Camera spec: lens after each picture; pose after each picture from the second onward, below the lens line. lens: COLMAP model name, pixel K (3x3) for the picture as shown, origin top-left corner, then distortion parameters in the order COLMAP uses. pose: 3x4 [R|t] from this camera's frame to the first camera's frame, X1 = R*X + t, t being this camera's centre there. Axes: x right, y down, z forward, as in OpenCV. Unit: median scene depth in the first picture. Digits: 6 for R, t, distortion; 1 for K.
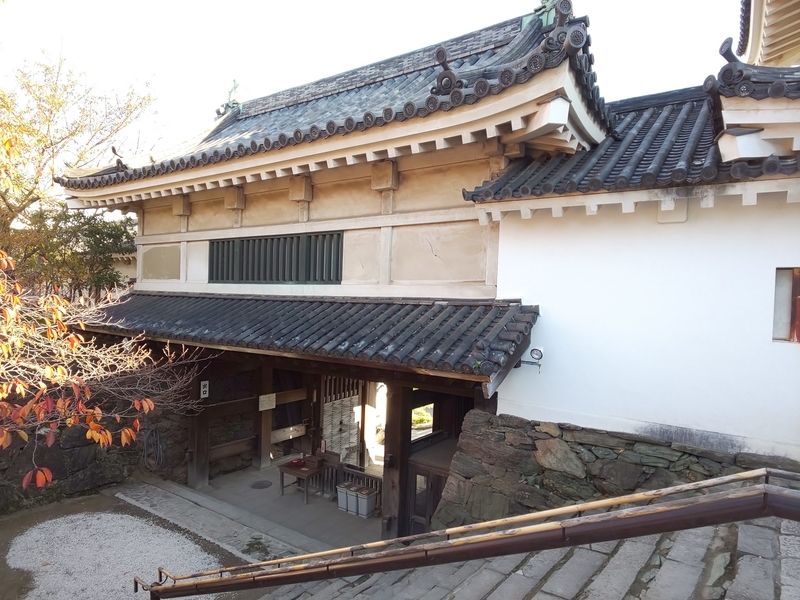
lens RADIAL K [[513.4, 0, 400.0], [0, 513.4, 300.0], [0, 0, 1]] dist [-0.003987, -0.002411]
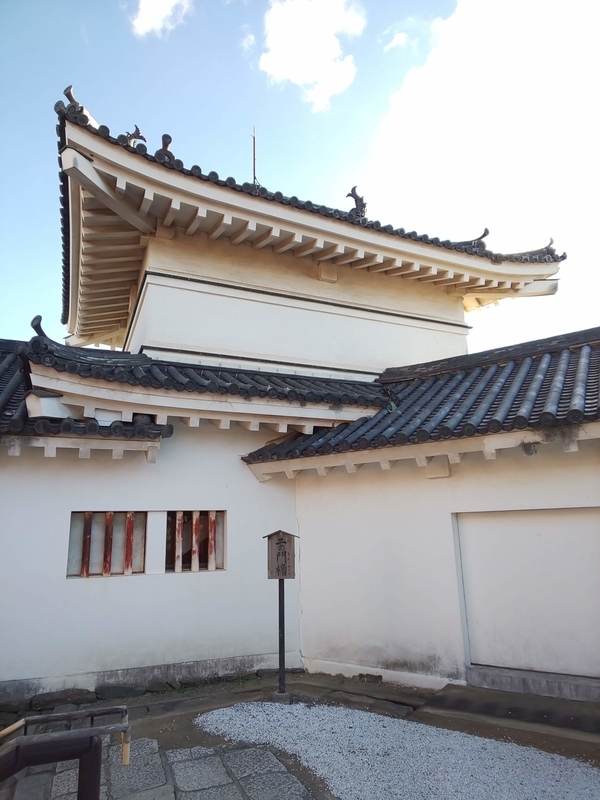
lens RADIAL K [[513.4, 0, 300.0], [0, 513.4, 400.0], [0, 0, 1]] dist [-0.003987, -0.002411]
pose [[0.549256, 0.160309, 0.820133, 0.034253], [0.044419, 0.974439, -0.220219, -0.034667], [-0.834472, 0.157386, 0.528096, -0.088160]]
